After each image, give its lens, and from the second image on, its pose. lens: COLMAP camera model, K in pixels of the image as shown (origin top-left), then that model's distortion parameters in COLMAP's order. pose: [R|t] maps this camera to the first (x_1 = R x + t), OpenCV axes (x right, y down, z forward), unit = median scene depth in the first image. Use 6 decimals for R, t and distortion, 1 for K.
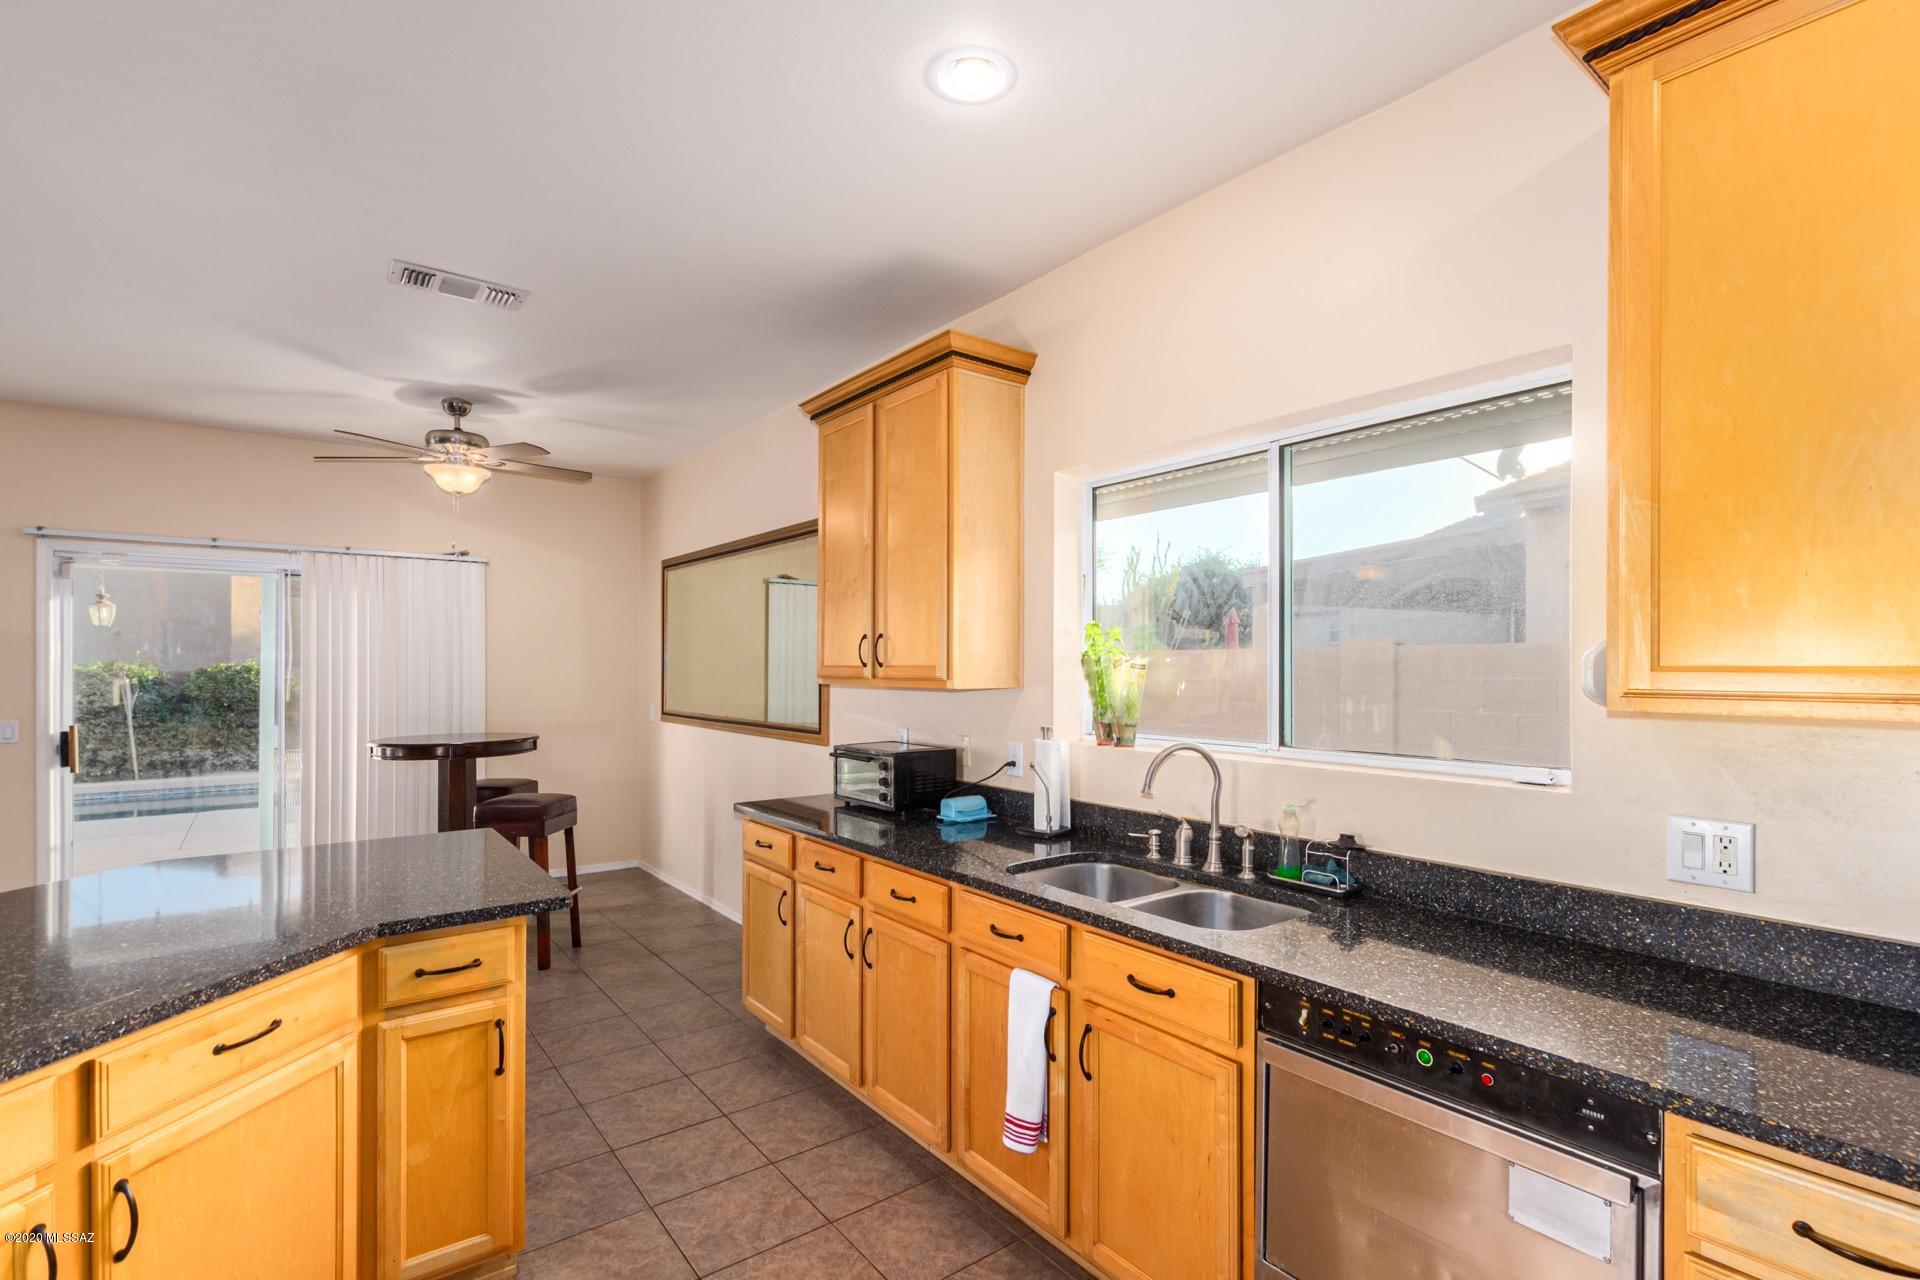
lens RADIAL K [[891.8, 0, 917.3], [0, 891.8, 662.9], [0, 0, 1]] dist [0.004182, -0.005979]
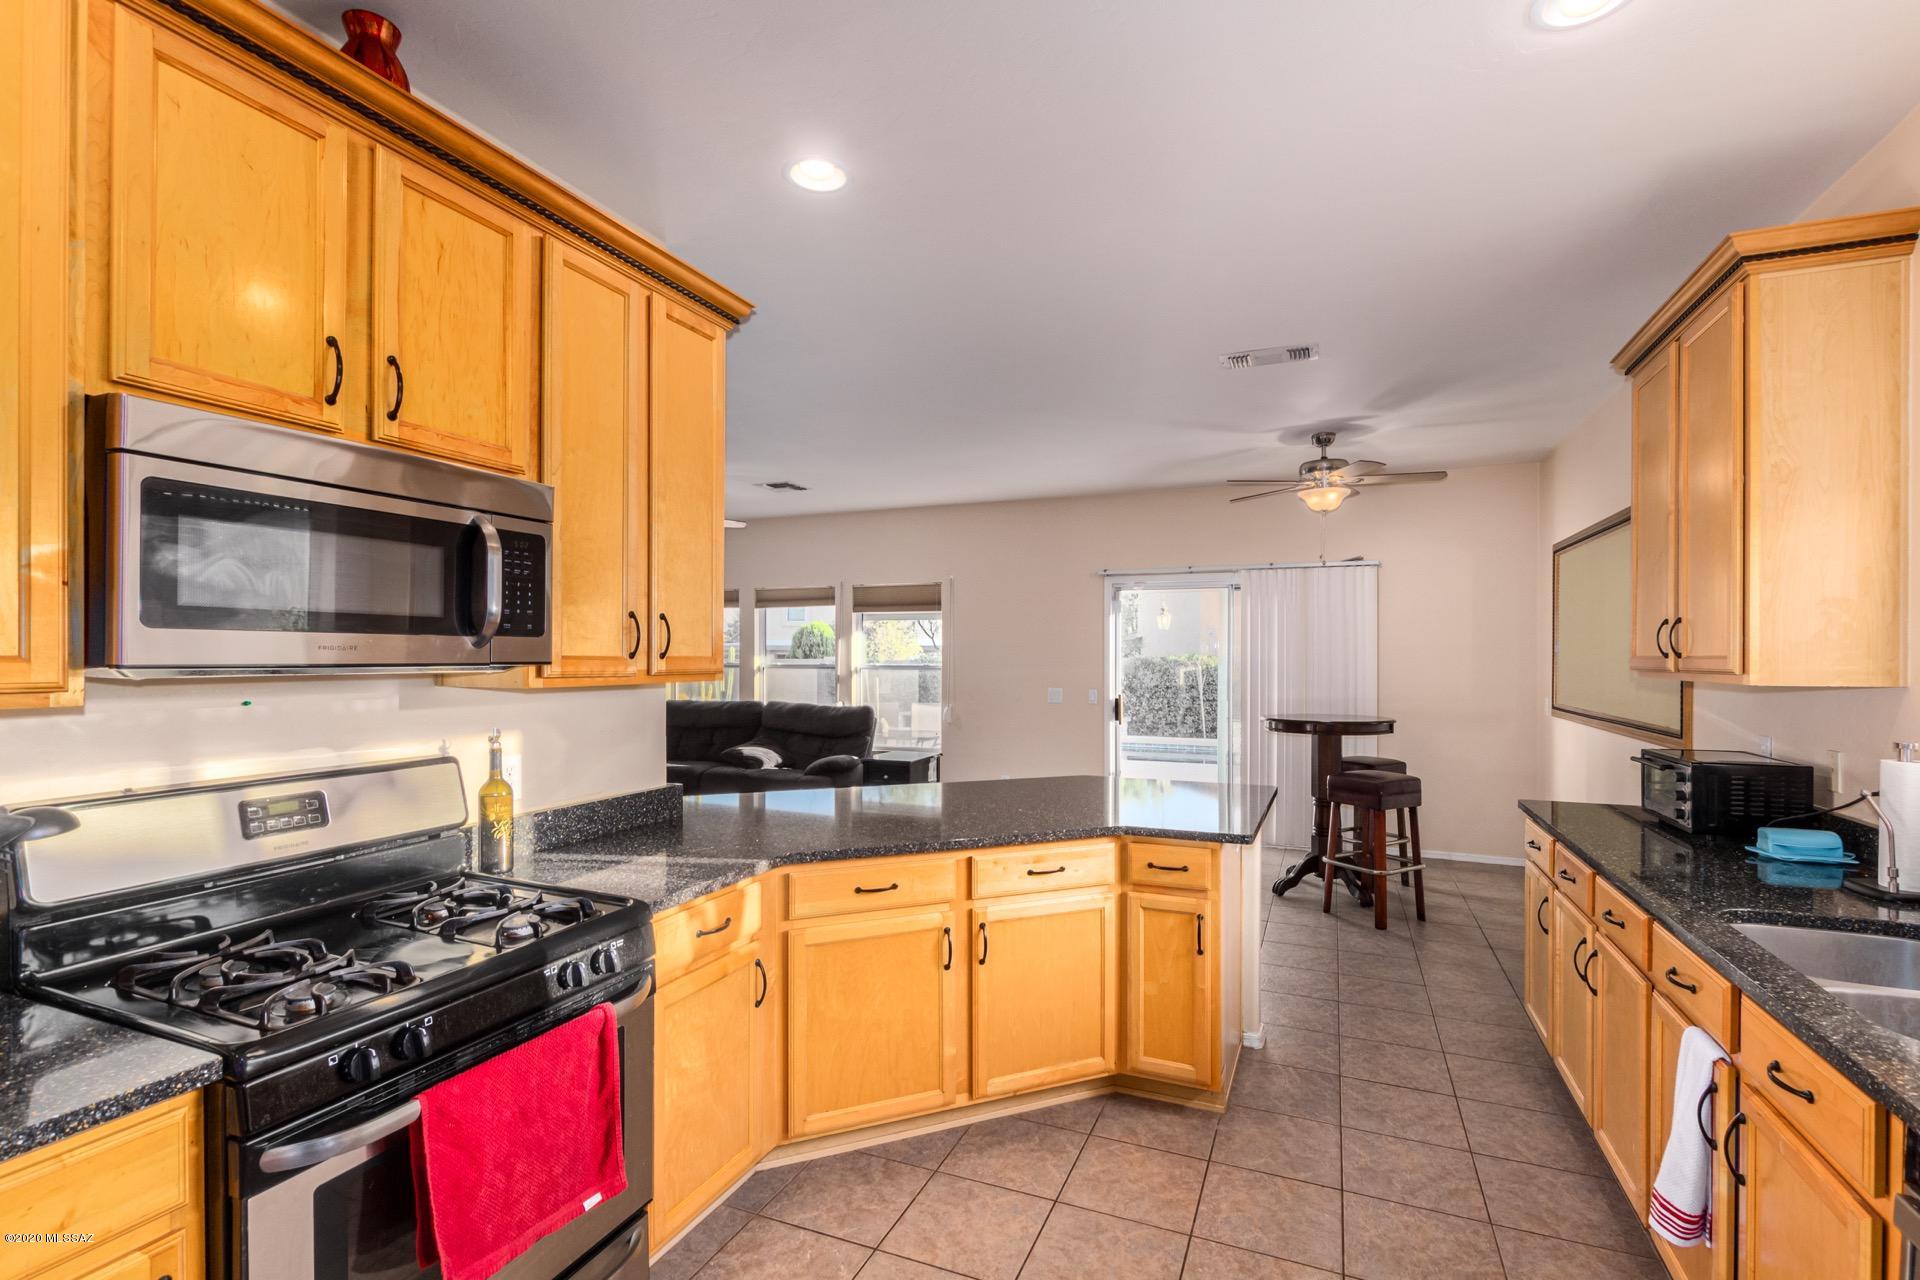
lens RADIAL K [[863.8, 0, 963.5], [0, 863.8, 652.8], [0, 0, 1]] dist [0.001455, -0.000453]
pose [[0.494194, -0.004014, -0.869343, 0.335523], [0.001994, 0.999992, -0.003484, 0.001696], [0.869350, -0.000011, 0.494198, 0.019989]]
